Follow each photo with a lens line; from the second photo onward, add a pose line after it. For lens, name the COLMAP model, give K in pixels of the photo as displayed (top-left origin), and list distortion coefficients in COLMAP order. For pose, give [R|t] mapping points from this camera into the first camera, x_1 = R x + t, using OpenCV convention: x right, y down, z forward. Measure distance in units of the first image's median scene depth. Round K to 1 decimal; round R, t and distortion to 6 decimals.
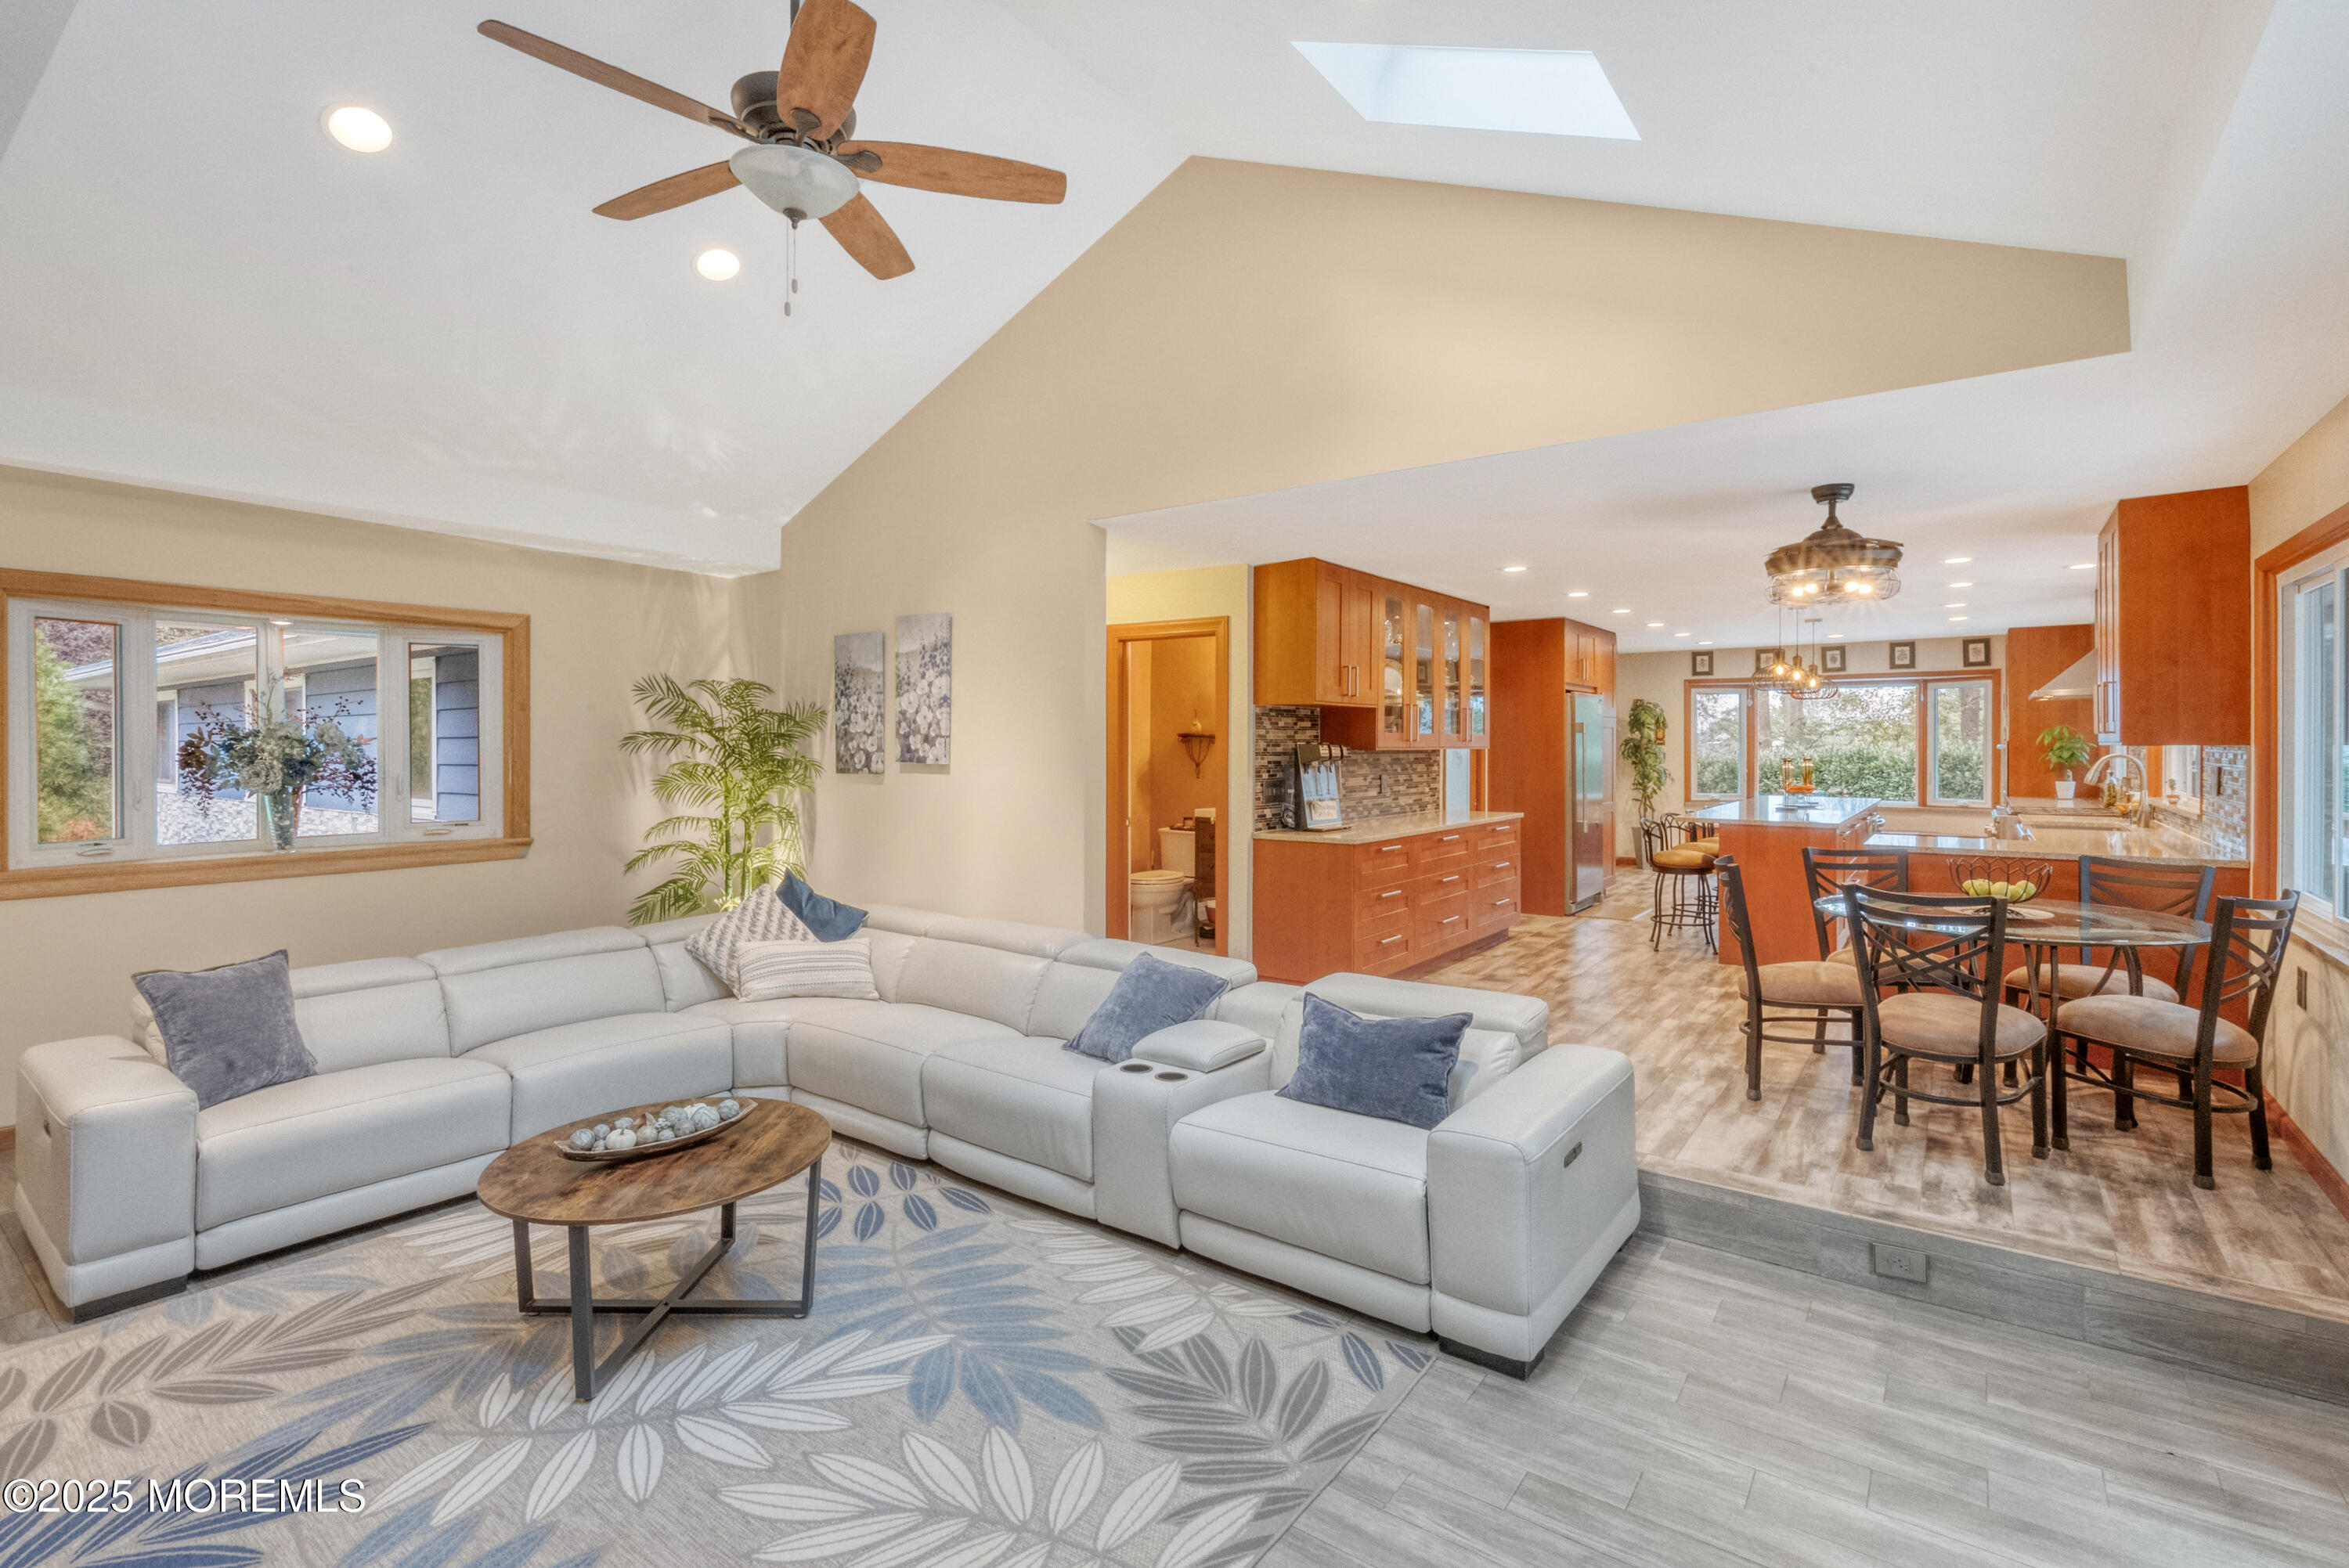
lens RADIAL K [[1091.4, 0, 1177.4], [0, 1091.4, 752.2], [0, 0, 1]] dist [-0.000795, 0.000070]
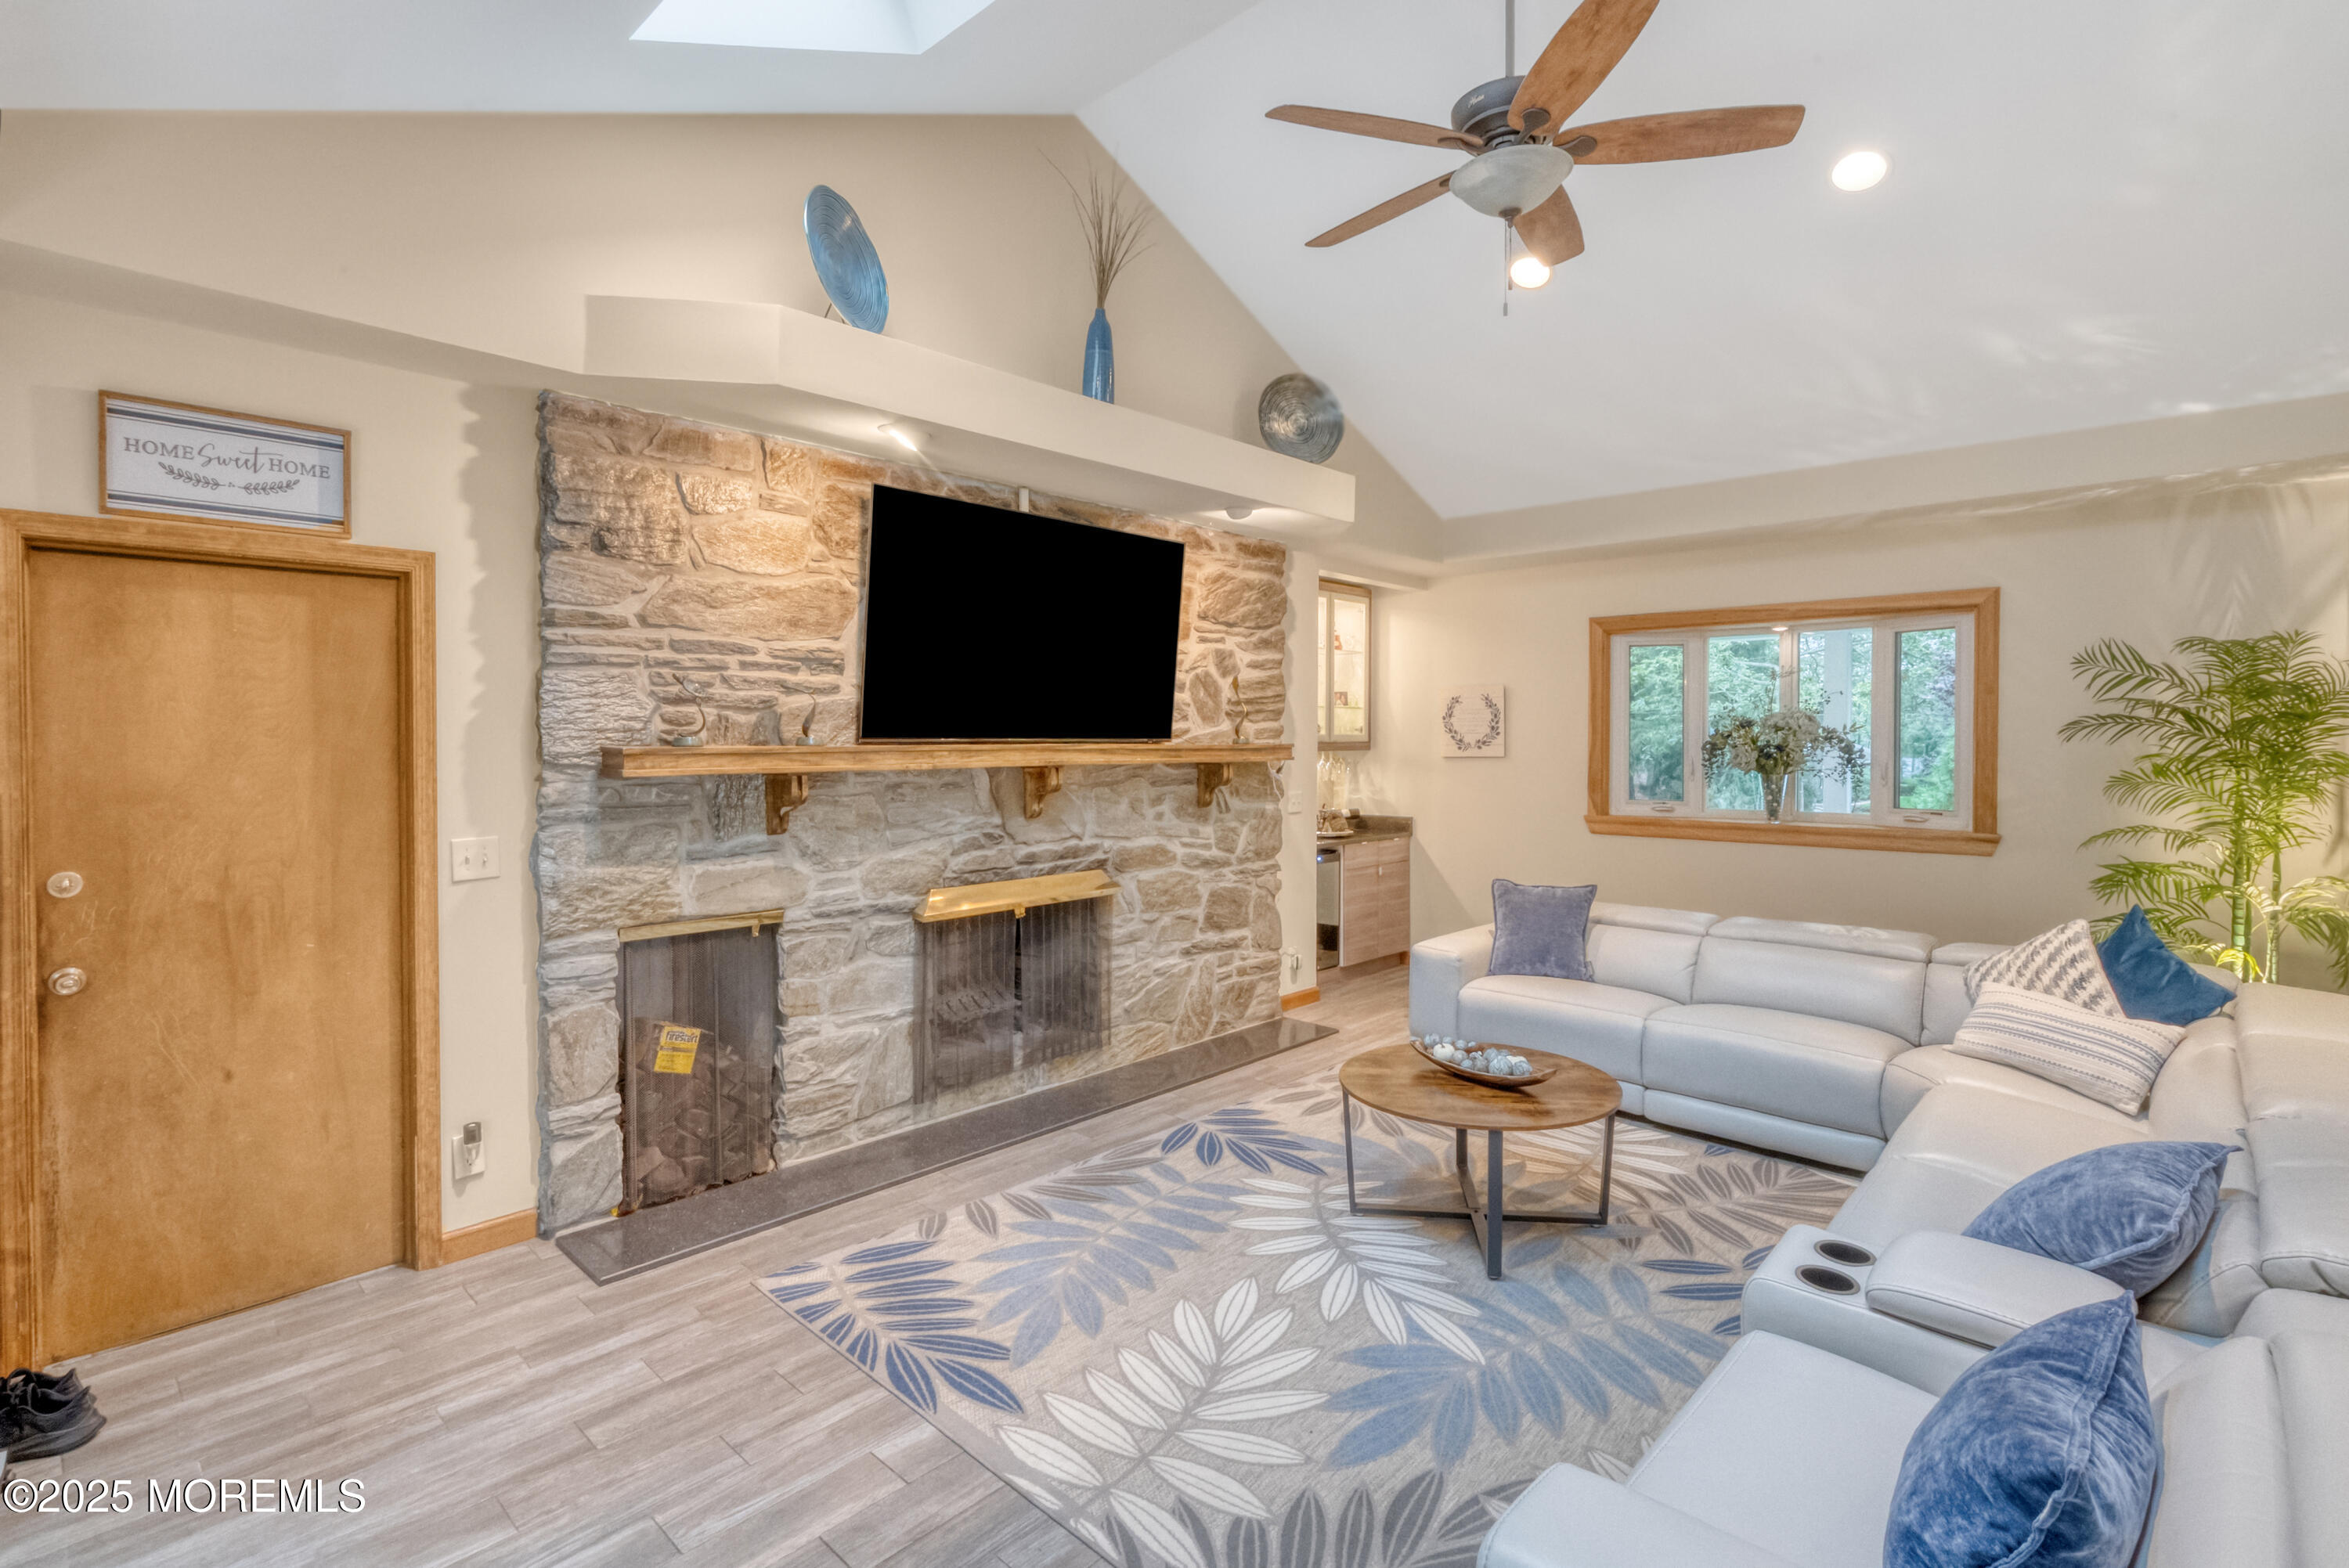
lens RADIAL K [[1091.4, 0, 1177.4], [0, 1091.4, 752.2], [0, 0, 1]] dist [-0.000795, 0.000070]
pose [[-0.119098, 0.015518, -0.992761, 0.339725], [-0.005913, 0.999849, 0.016338, -0.000463], [0.992865, 0.007816, -0.118989, 0.387293]]
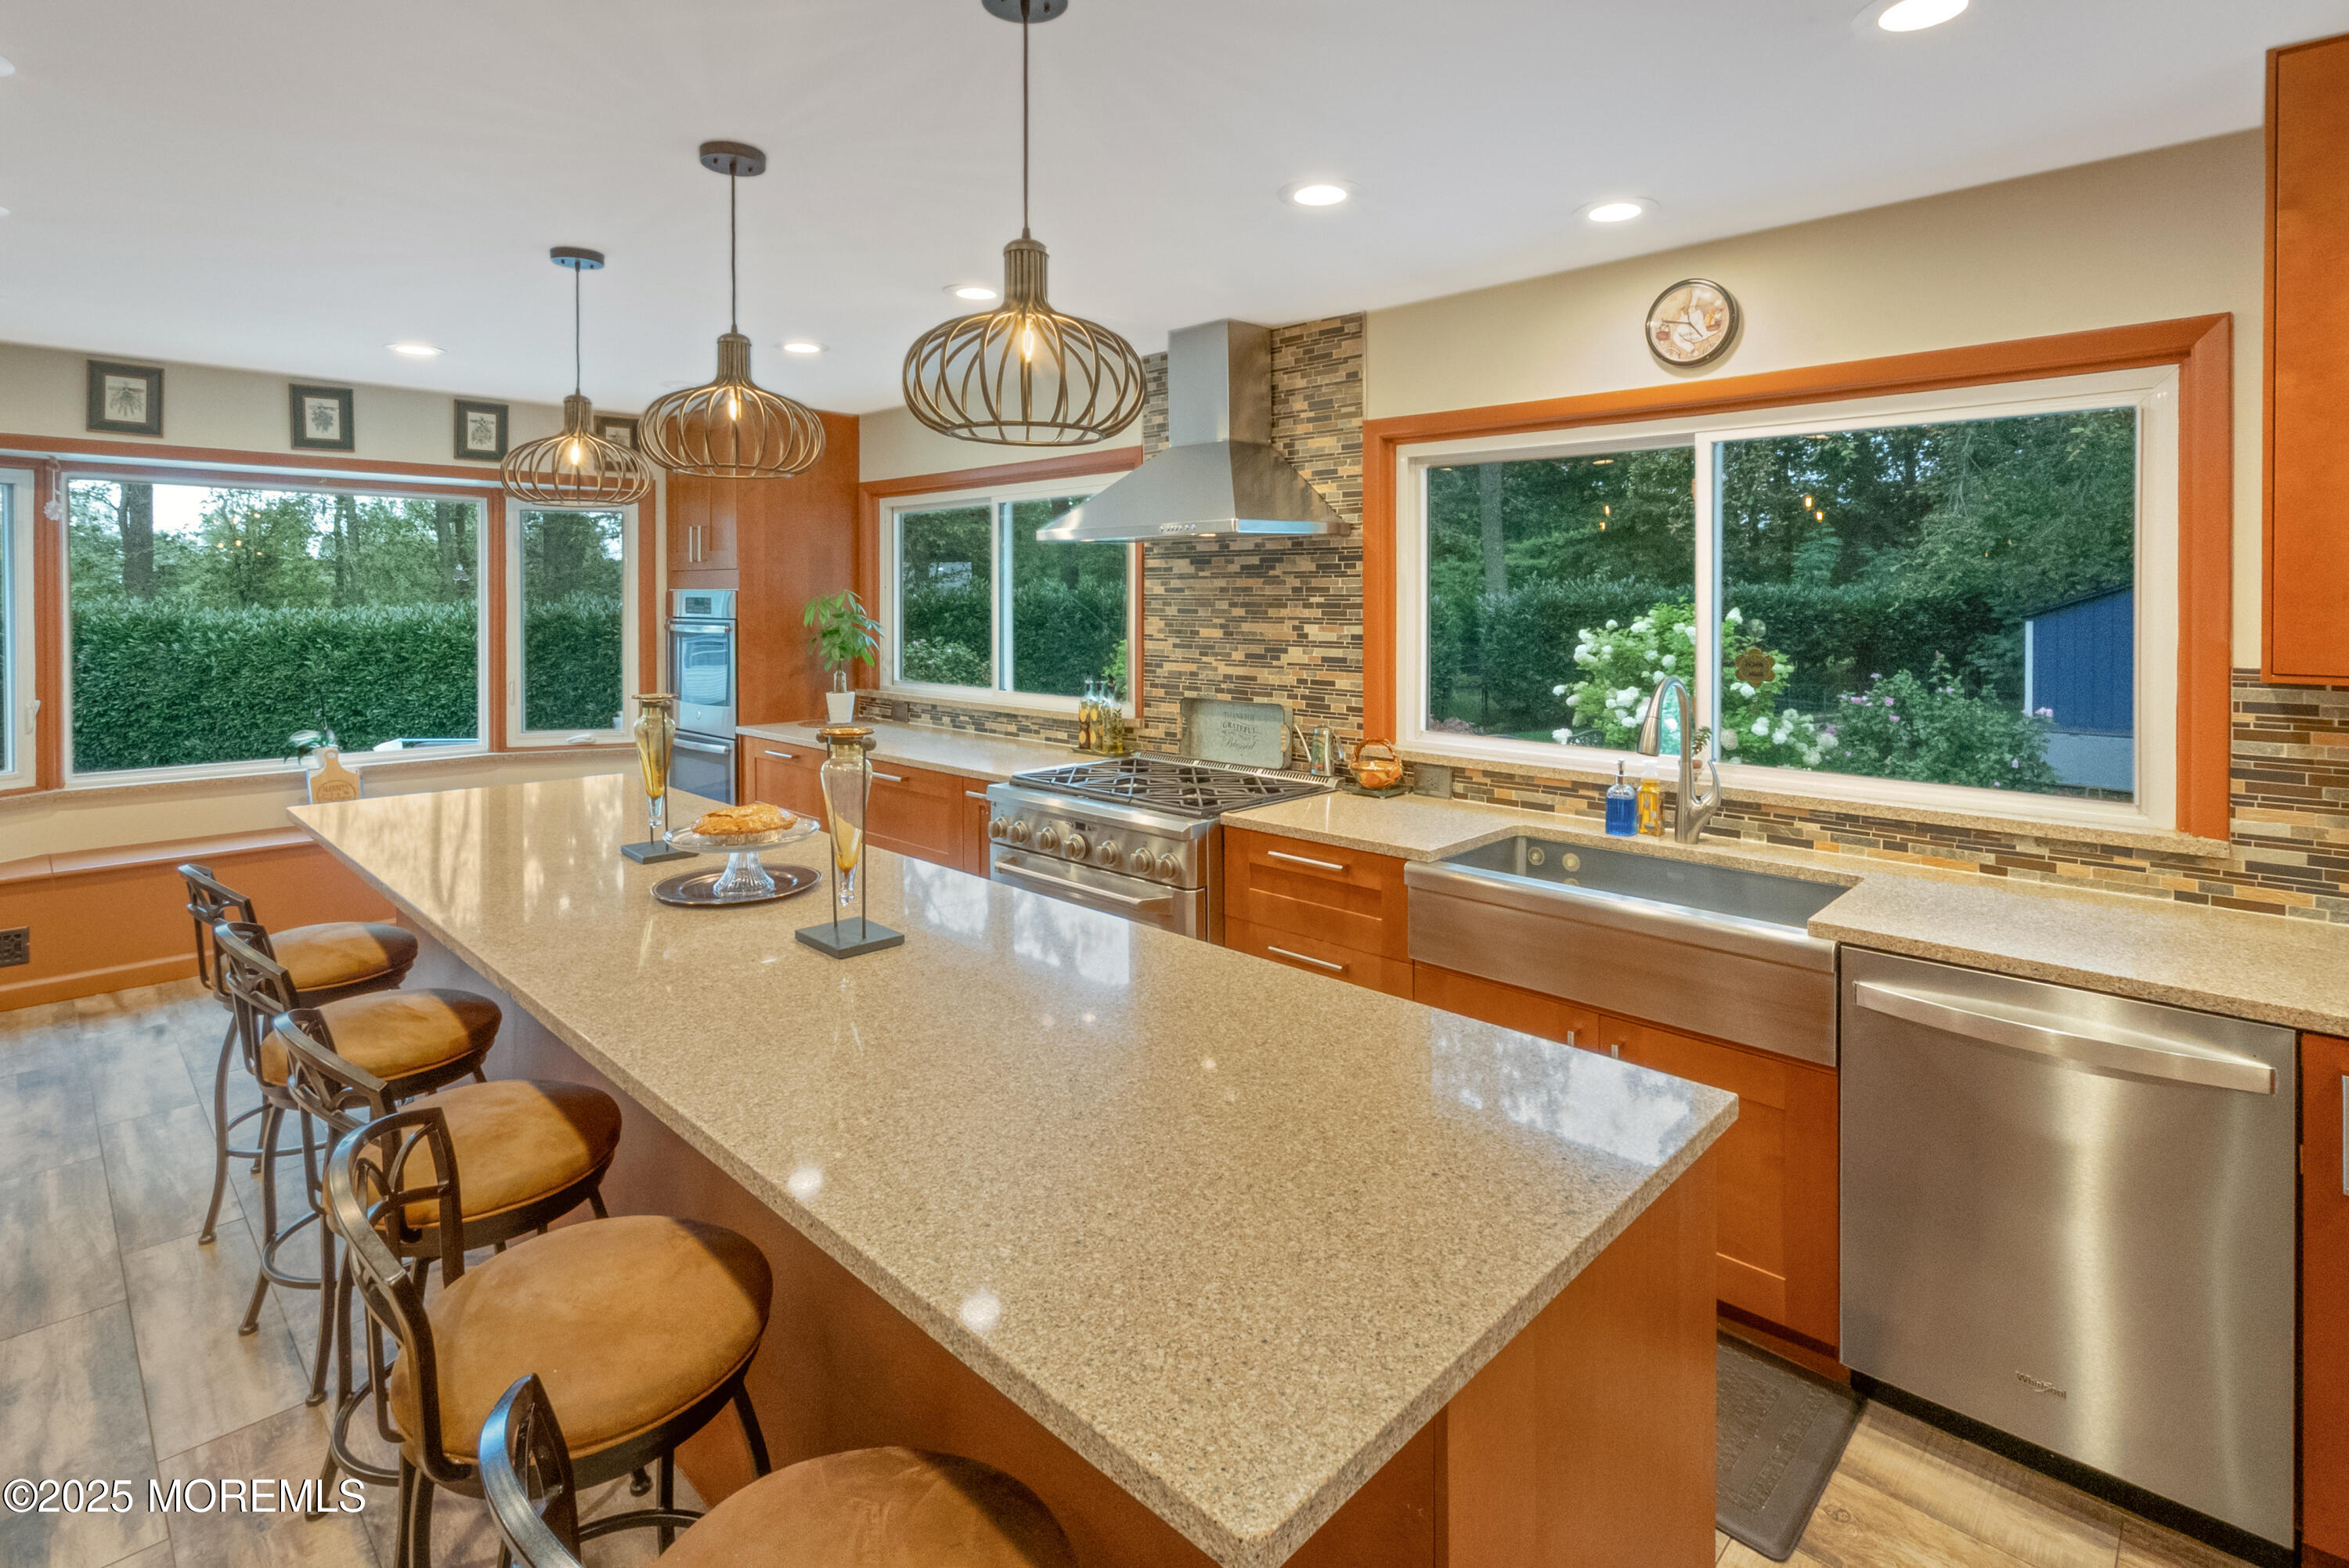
lens RADIAL K [[1127.9, 0, 1191.0], [0, 1127.9, 595.6], [0, 0, 1]] dist [-0.003438, -0.000361]
pose [[0.129098, 0.002885, 0.991628, 0.384935], [0.003791, 0.999987, -0.003403, -0.027597], [-0.991625, 0.004198, 0.129085, 1.066771]]
